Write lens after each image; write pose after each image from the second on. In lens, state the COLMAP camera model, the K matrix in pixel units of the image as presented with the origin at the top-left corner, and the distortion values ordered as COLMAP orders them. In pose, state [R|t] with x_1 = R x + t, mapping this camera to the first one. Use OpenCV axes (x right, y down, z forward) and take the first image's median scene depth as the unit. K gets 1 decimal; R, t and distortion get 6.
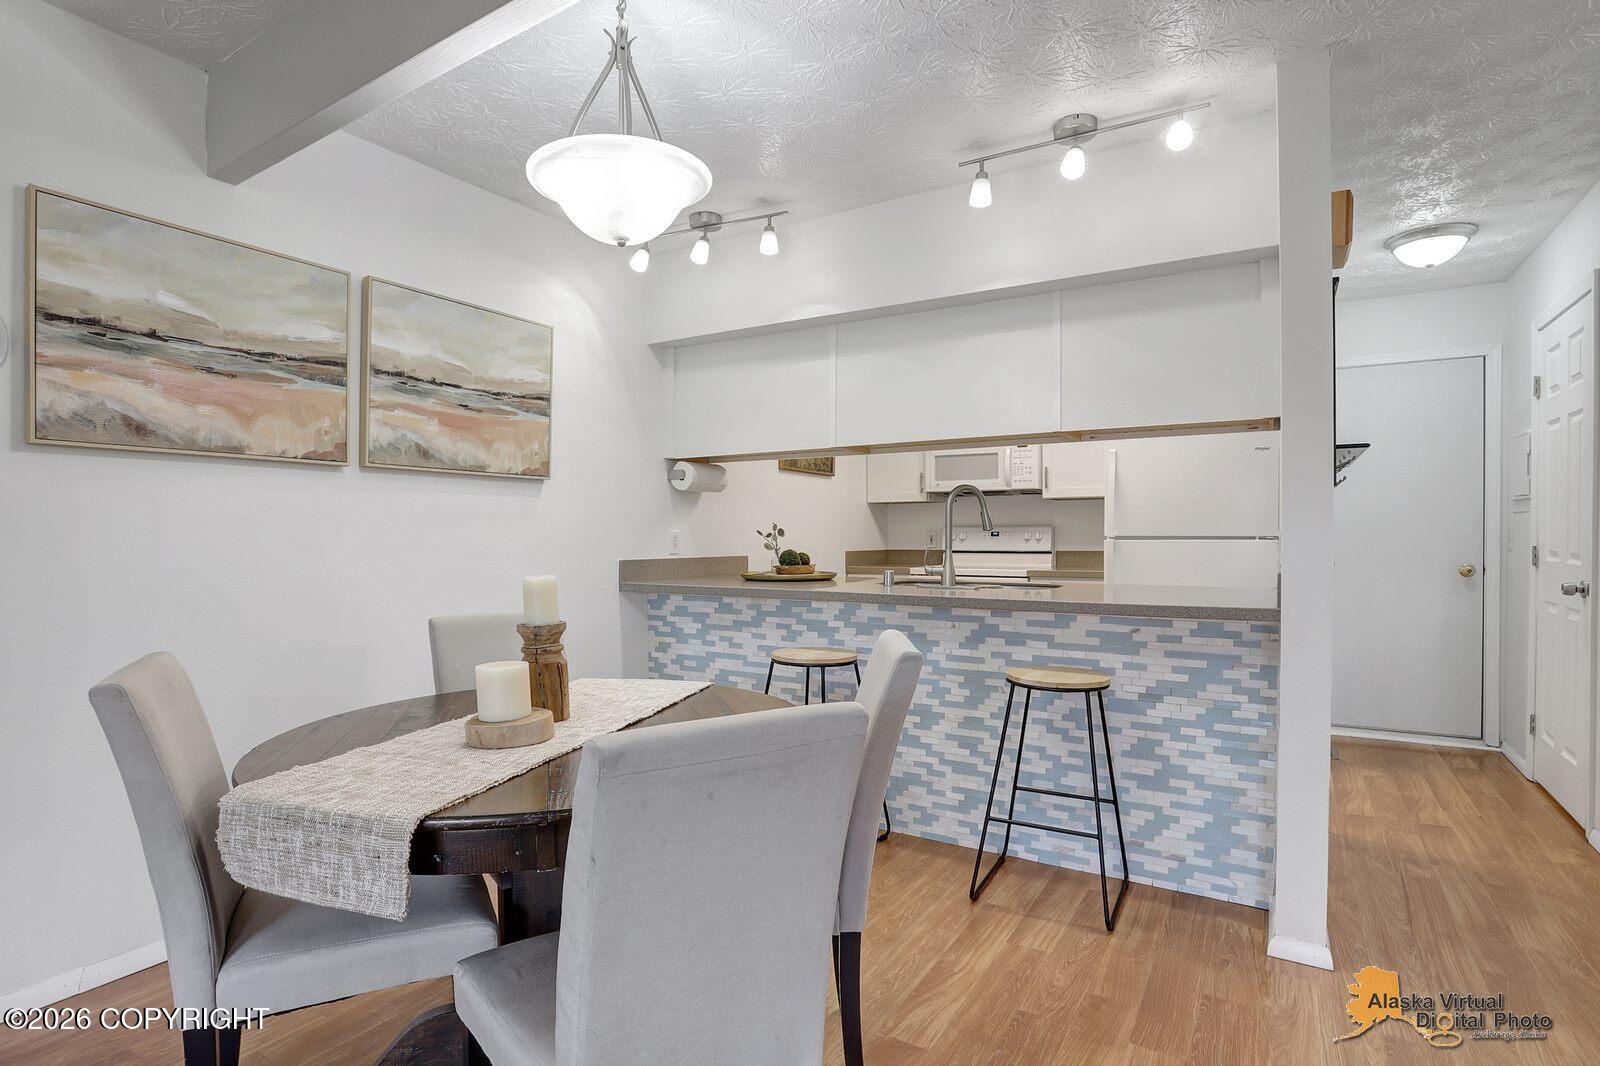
lens RADIAL K [[804.5, 0, 789.7], [0, 804.5, 530.4], [0, 0, 1]] dist [-0.051788, 0.022056]
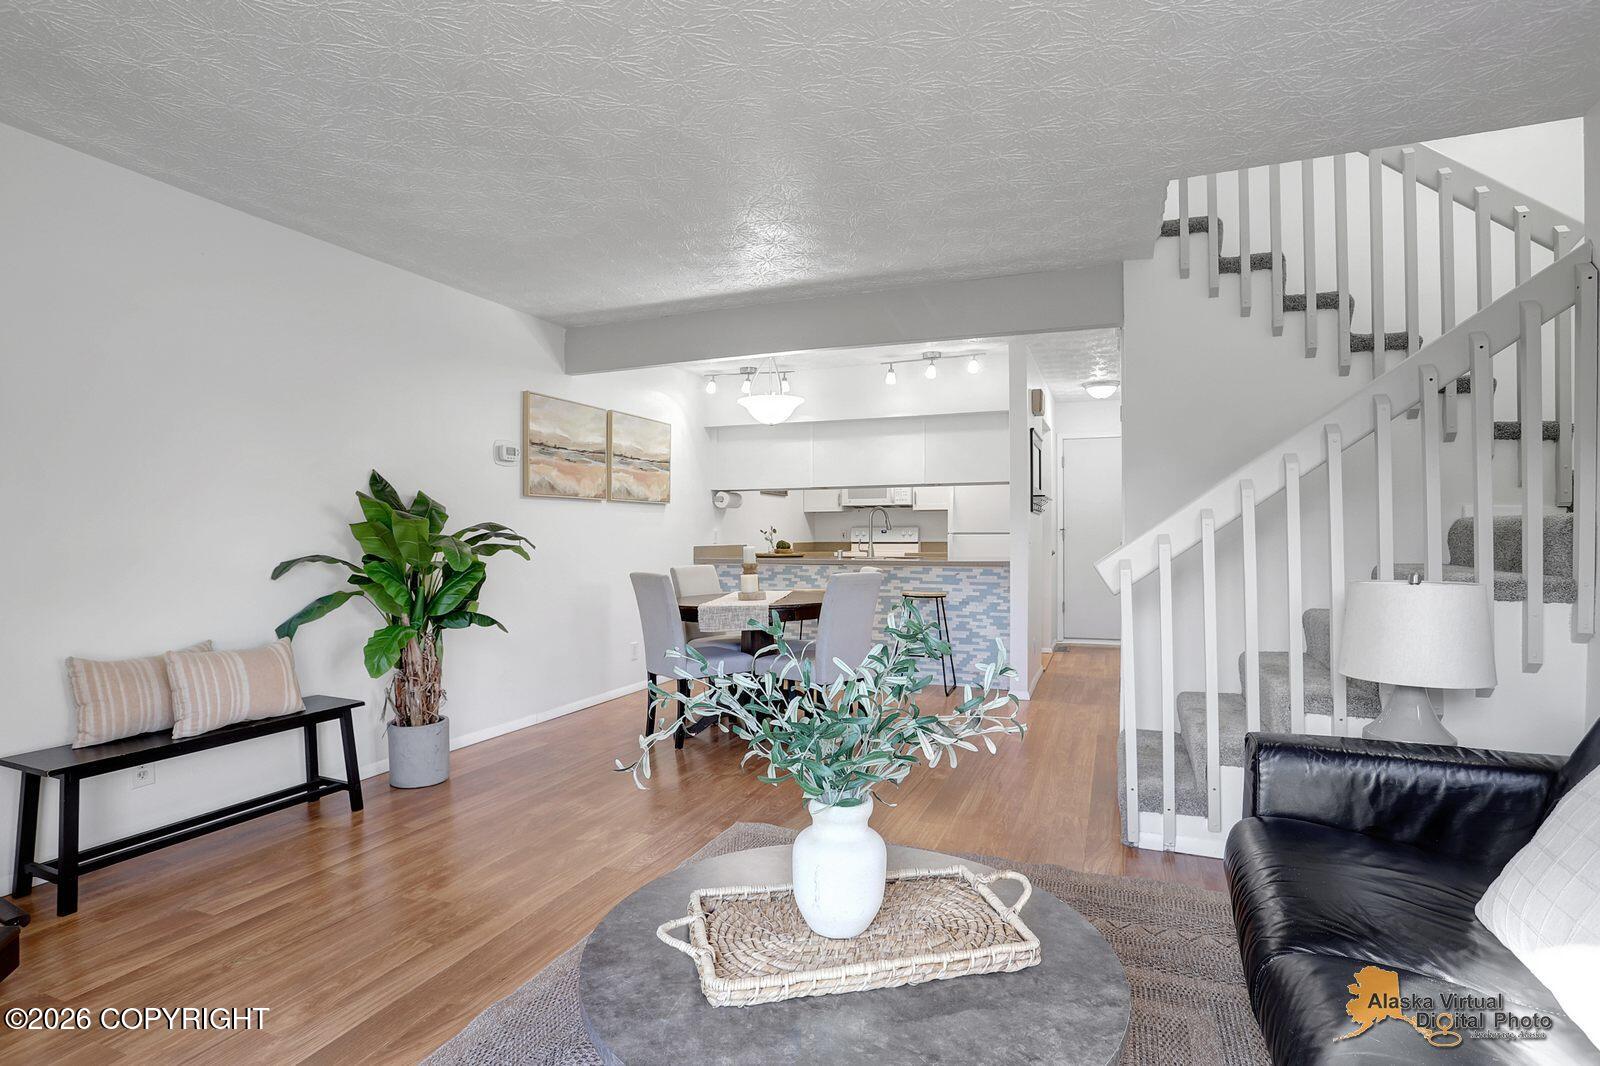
lens RADIAL K [[804.5, 0, 807.2], [0, 804.5, 523.9], [0, 0, 1]] dist [-0.051788, 0.022056]
pose [[0.982302, -0.003065, 0.187280, -0.325115], [0.004601, 0.999959, -0.007770, 0.000825], [-0.187248, 0.008495, 0.982276, -0.917987]]
